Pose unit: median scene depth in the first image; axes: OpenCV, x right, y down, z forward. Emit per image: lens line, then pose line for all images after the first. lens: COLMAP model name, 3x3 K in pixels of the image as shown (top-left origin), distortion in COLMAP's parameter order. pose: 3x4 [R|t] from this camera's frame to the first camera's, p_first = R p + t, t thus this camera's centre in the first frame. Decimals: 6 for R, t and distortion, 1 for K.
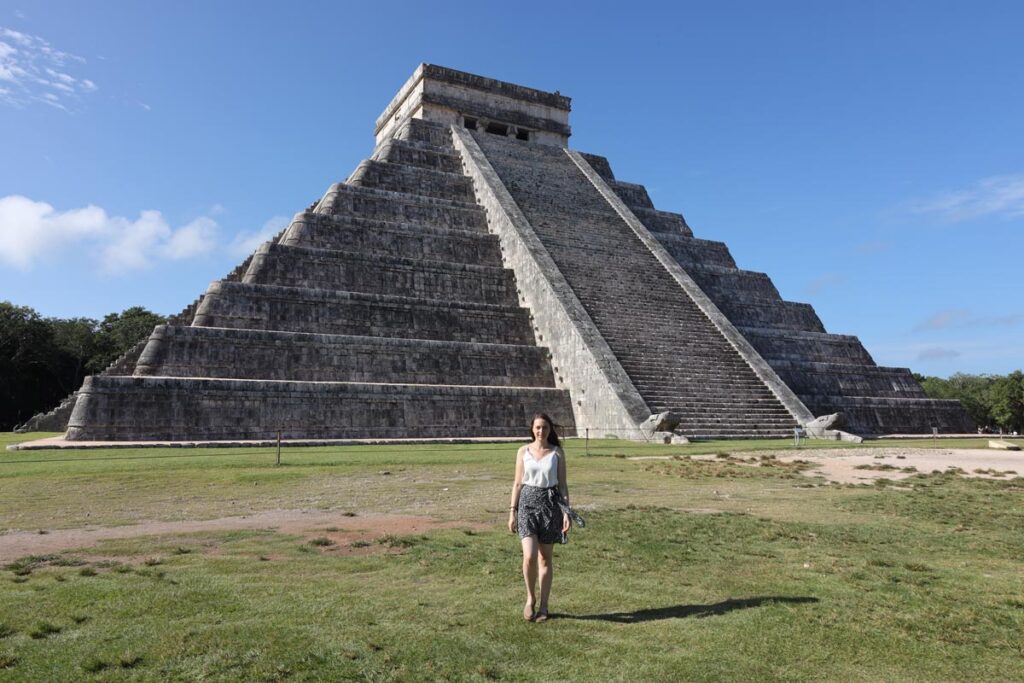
lens RADIAL K [[697.3, 0, 509.2], [0, 697.3, 346.0], [0, 0, 1]] dist [-0.015563, -0.001668]
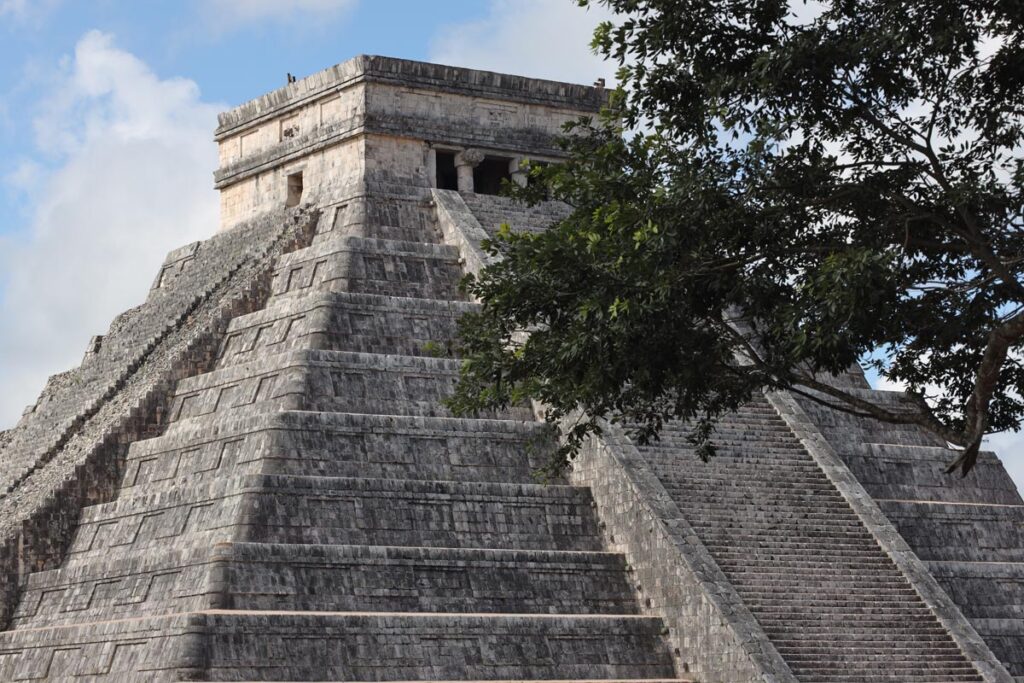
lens RADIAL K [[2773.0, 0, 512.0], [0, 2773.0, 341.5], [0, 0, 1]] dist [0.003298, -1.162739]
pose [[0.990480, -0.004567, 0.137581, -0.462392], [0.009193, 0.999413, -0.033008, -0.181001], [-0.137349, 0.033958, 0.989940, -1.669249]]
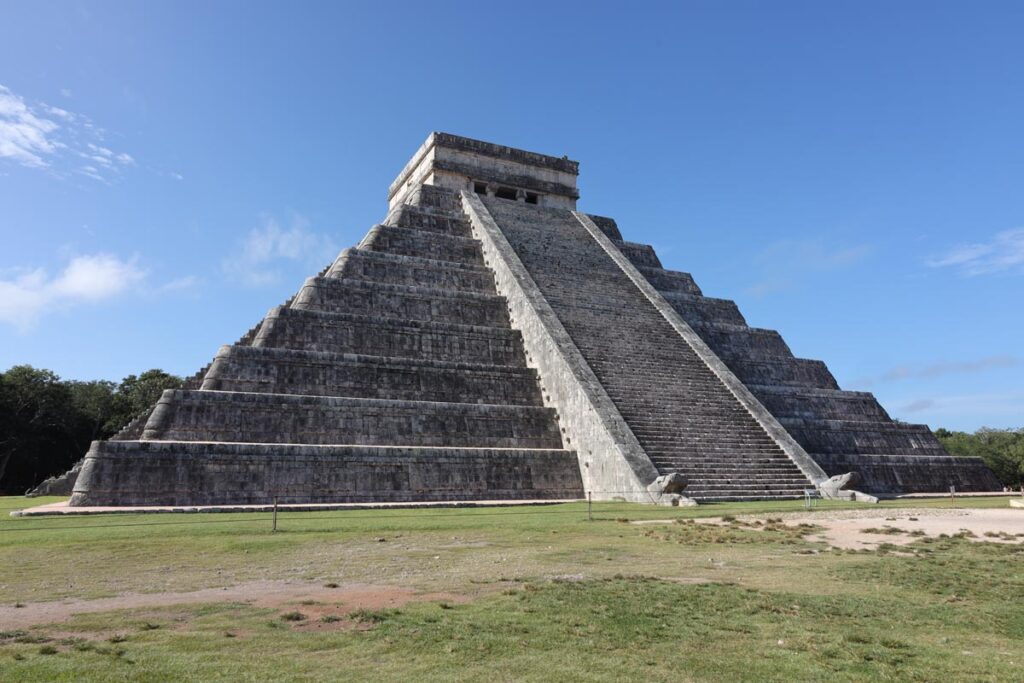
lens RADIAL K [[698.1, 0, 512.0], [0, 698.1, 341.5], [0, 0, 1]] dist [-0.020667, 0.001307]
pose [[0.999722, -0.010500, -0.021111, 0.016162], [0.008574, 0.995964, -0.089340, -0.004106], [0.021964, 0.089134, 0.995777, -0.002830]]
